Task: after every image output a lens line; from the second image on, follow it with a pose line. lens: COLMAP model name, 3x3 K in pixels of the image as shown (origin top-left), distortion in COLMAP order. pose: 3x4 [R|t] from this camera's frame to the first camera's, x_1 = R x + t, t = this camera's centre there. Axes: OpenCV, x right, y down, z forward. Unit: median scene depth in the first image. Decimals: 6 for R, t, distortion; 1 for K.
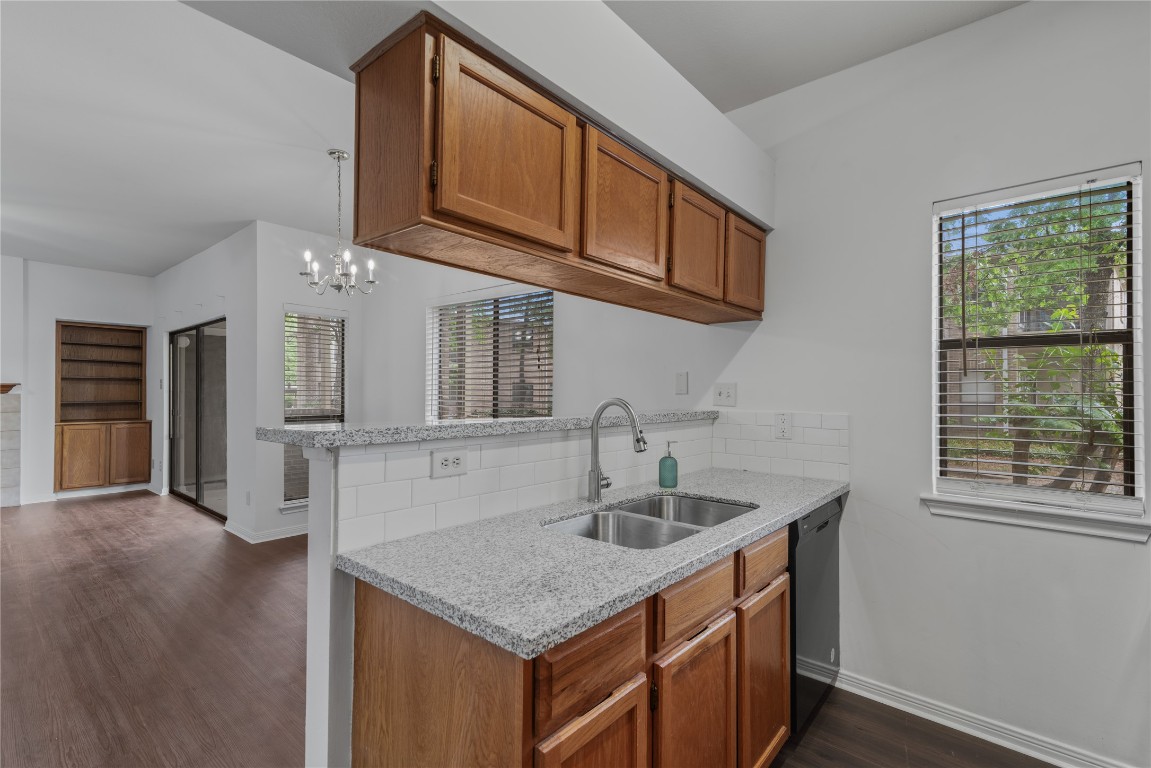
lens RADIAL K [[526.3, 0, 578.2], [0, 526.3, 383.9], [0, 0, 1]] dist [0.016291, -0.001003]
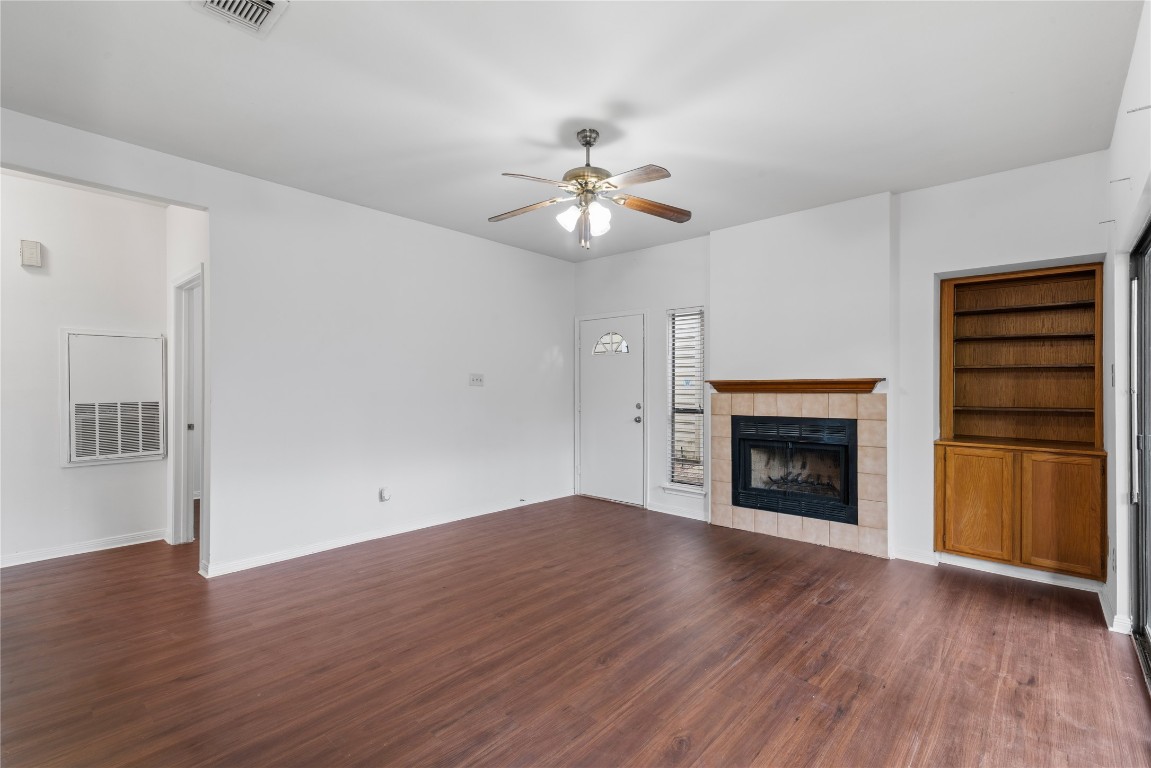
lens RADIAL K [[526.3, 0, 577.9], [0, 526.3, 385.1], [0, 0, 1]] dist [0.016291, -0.001003]
pose [[-0.021070, -0.003045, -0.999773, -0.671409], [0.009950, 0.999945, -0.003255, 0.011357], [0.999728, -0.010016, -0.021039, 1.150213]]
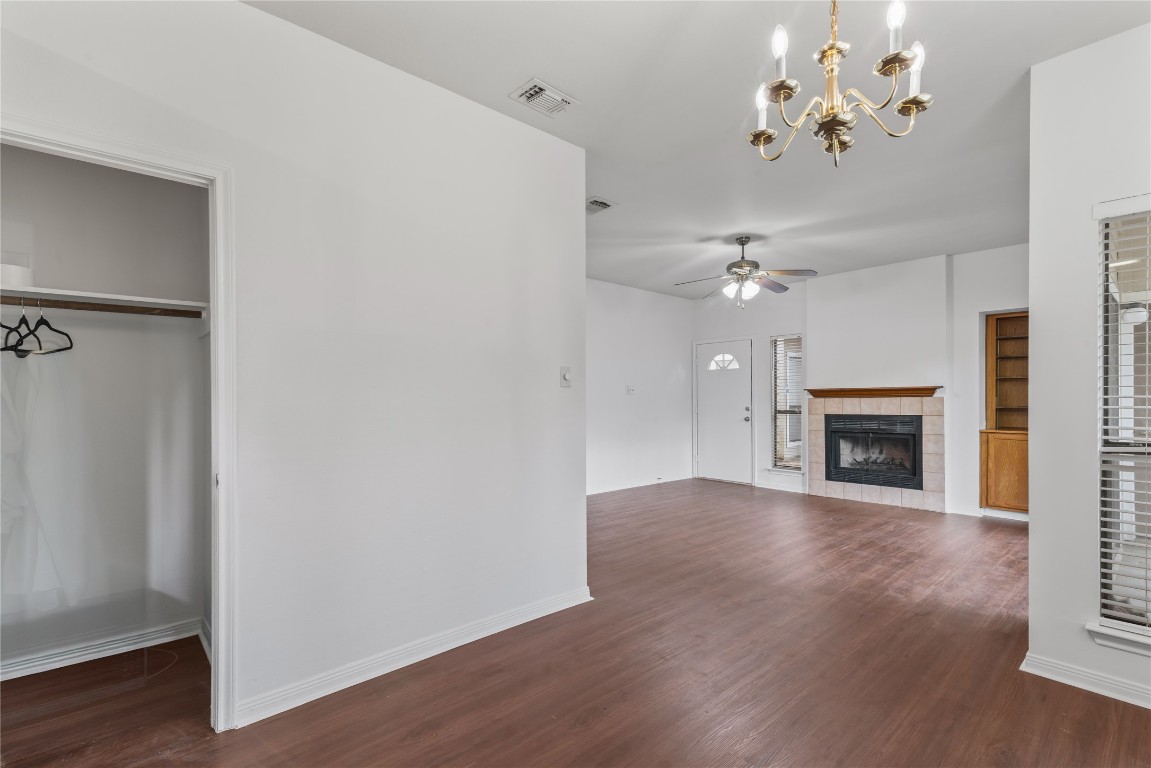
lens RADIAL K [[526.3, 0, 572.4], [0, 526.3, 399.0], [0, 0, 1]] dist [0.016291, -0.001003]
pose [[-0.131566, 0.000709, -0.991307, -0.017314], [0.015295, 0.999882, -0.001315, 0.024891], [0.991189, -0.015336, -0.131561, 0.855084]]
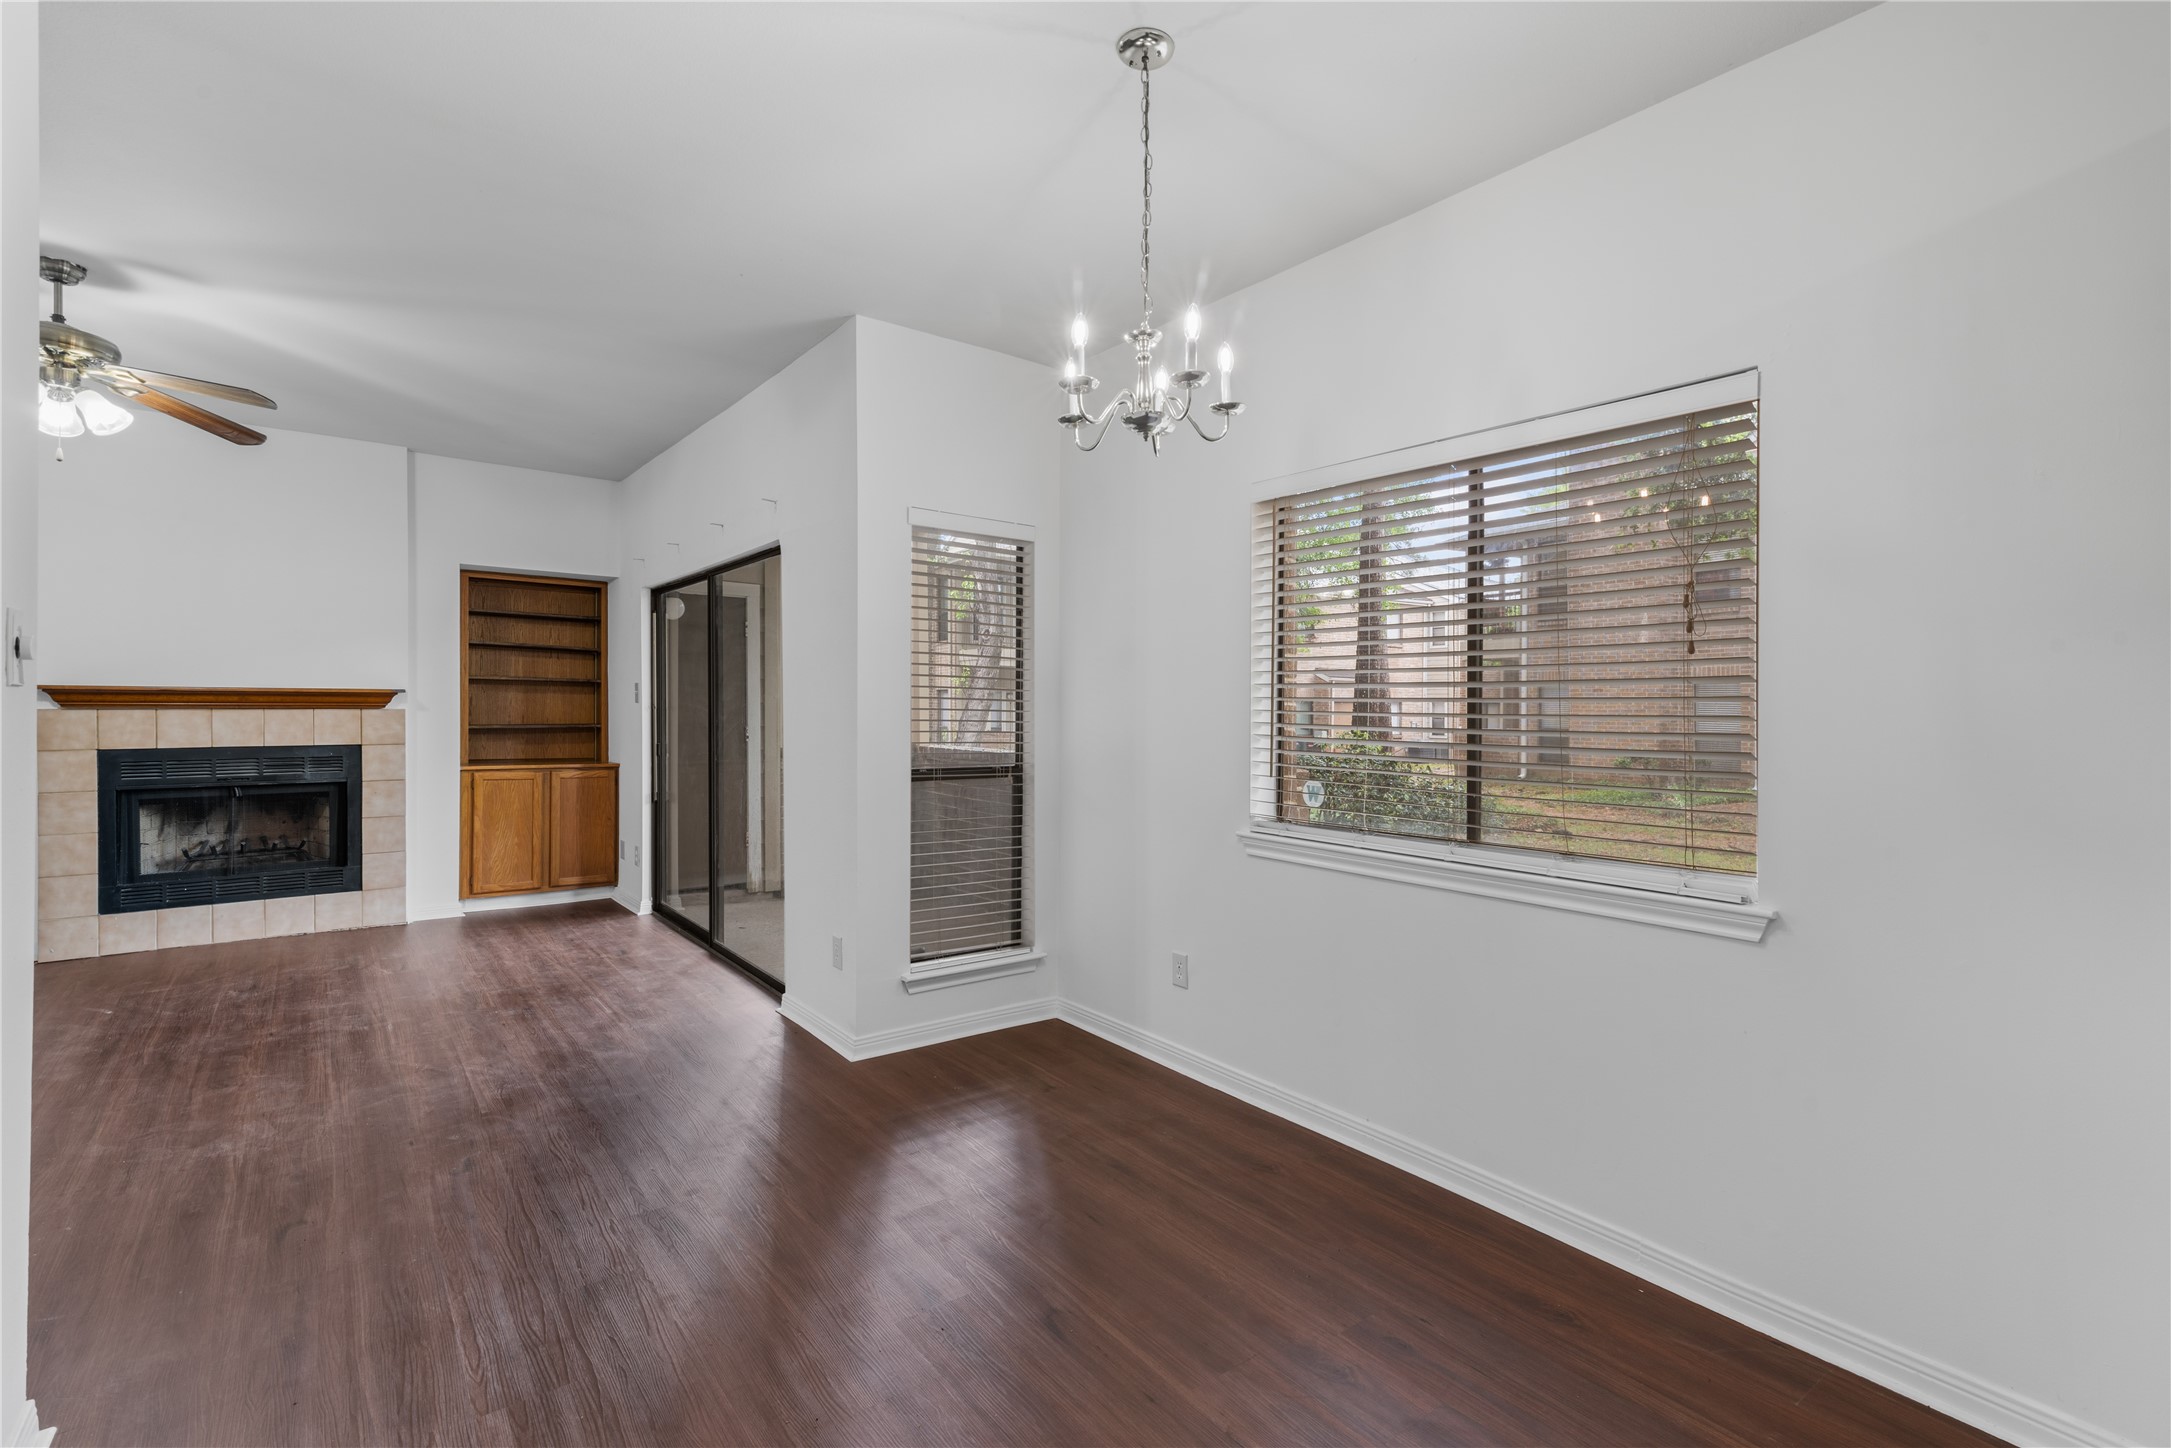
lens RADIAL K [[992.7, 0, 1094.7], [0, 992.7, 718.4], [0, 0, 1]] dist [0.016291, -0.001003]
pose [[0.979956, 0.011840, -0.198860, -0.358453], [-0.007715, 0.999739, 0.021505, 0.002272], [0.199062, -0.019540, 0.979792, 0.338004]]
